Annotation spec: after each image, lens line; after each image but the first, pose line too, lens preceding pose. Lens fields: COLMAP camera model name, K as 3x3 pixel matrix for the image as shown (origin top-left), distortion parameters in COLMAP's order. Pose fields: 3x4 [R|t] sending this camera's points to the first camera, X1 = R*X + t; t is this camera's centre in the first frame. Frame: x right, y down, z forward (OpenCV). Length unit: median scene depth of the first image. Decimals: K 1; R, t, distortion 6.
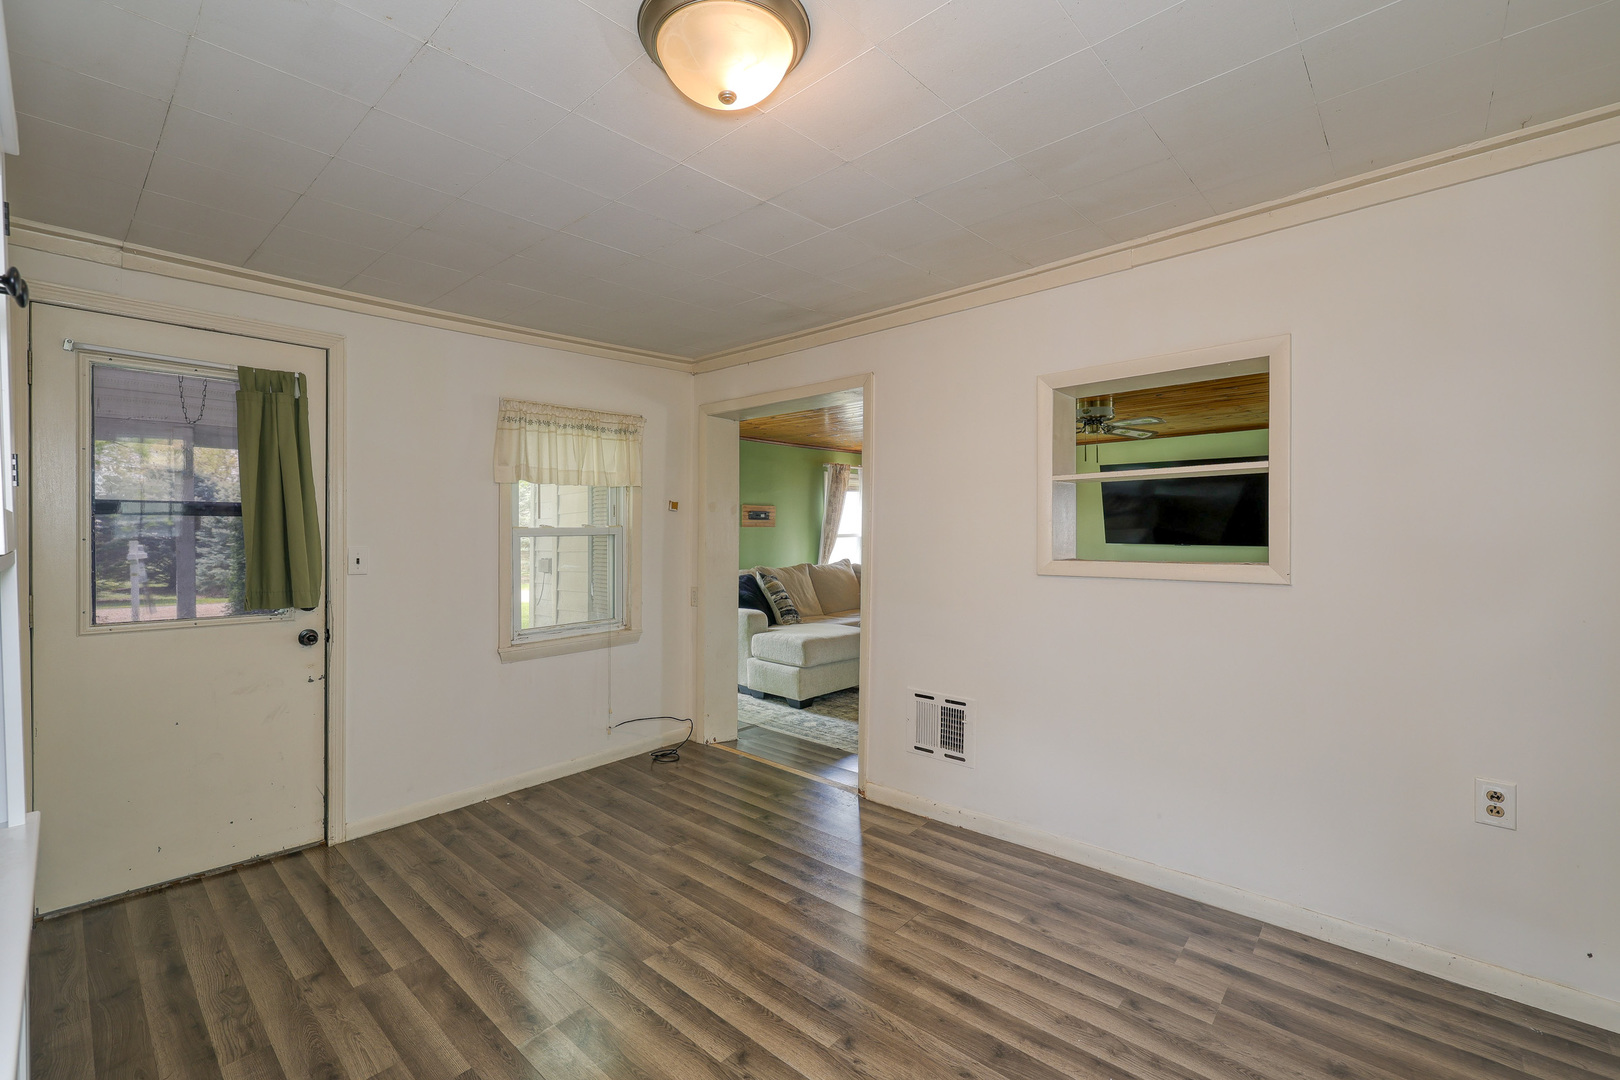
lens RADIAL K [[692.2, 0, 805.4], [0, 692.2, 541.2], [0, 0, 1]] dist [-0.001992, 0.000793]
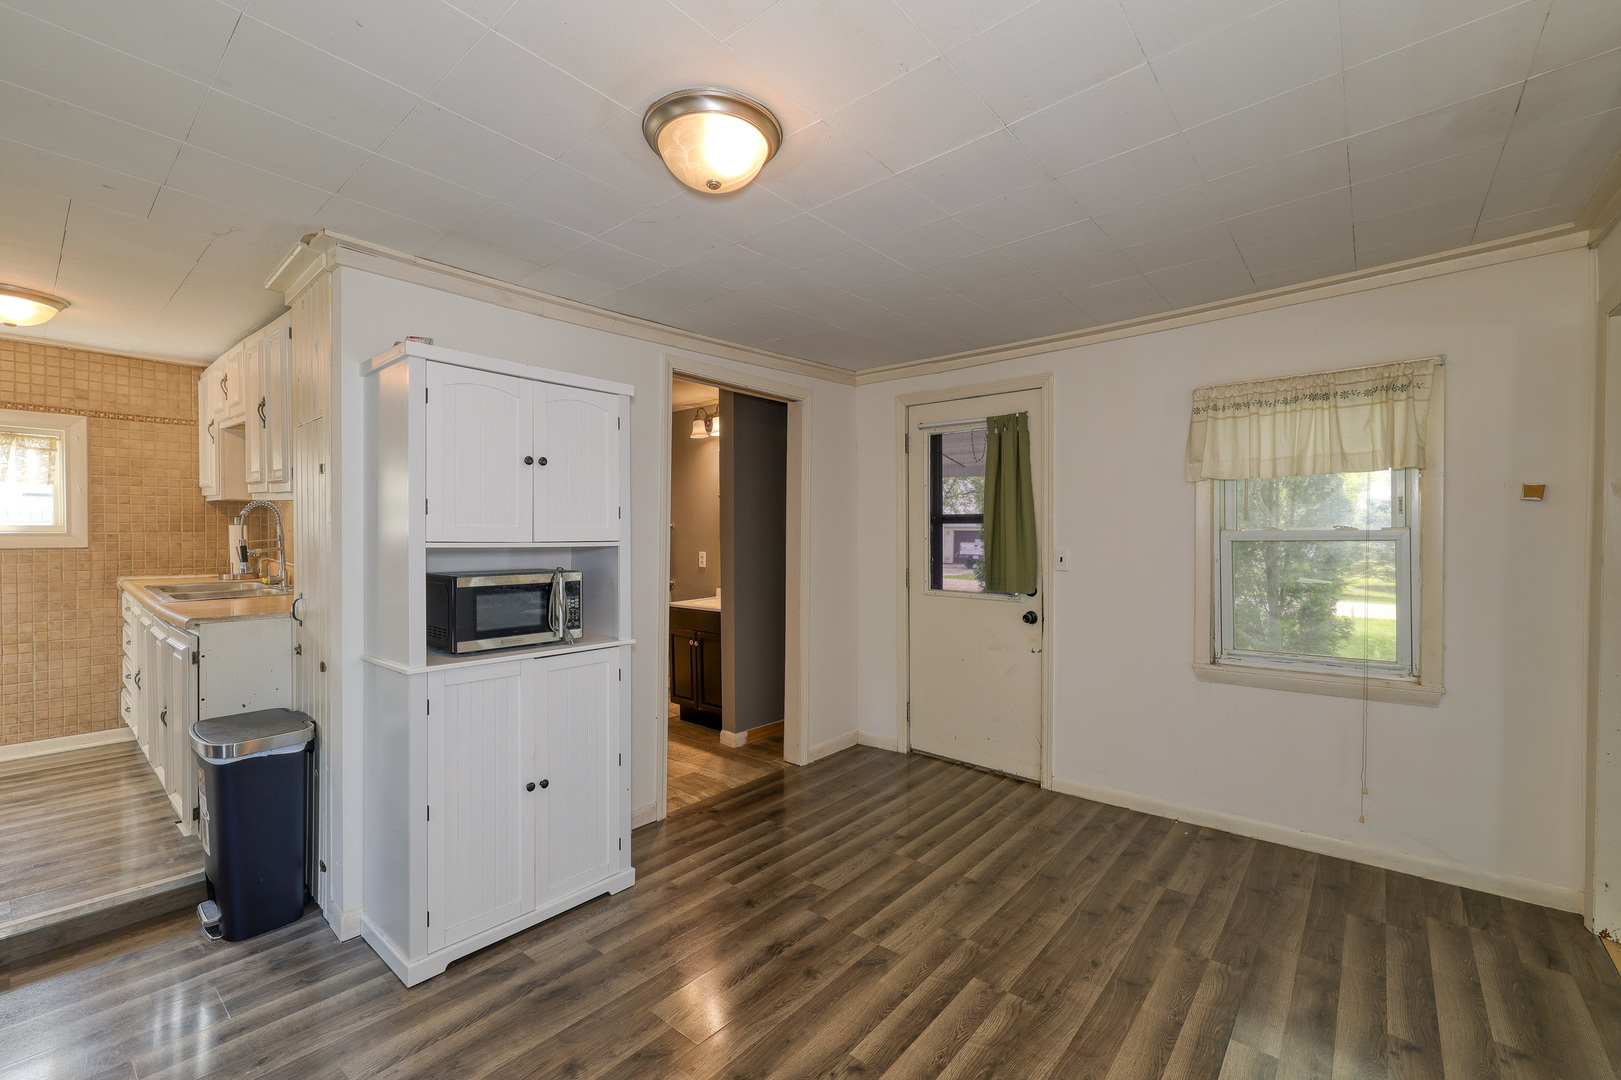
lens RADIAL K [[692.6, 0, 805.9], [0, 692.6, 541.2], [0, 0, 1]] dist [-0.001992, 0.000793]
pose [[0.020136, 0.013585, -0.999705, 0.543904], [-0.015766, 0.999788, 0.013268, -0.011496], [0.999673, 0.015494, 0.020346, 0.551045]]
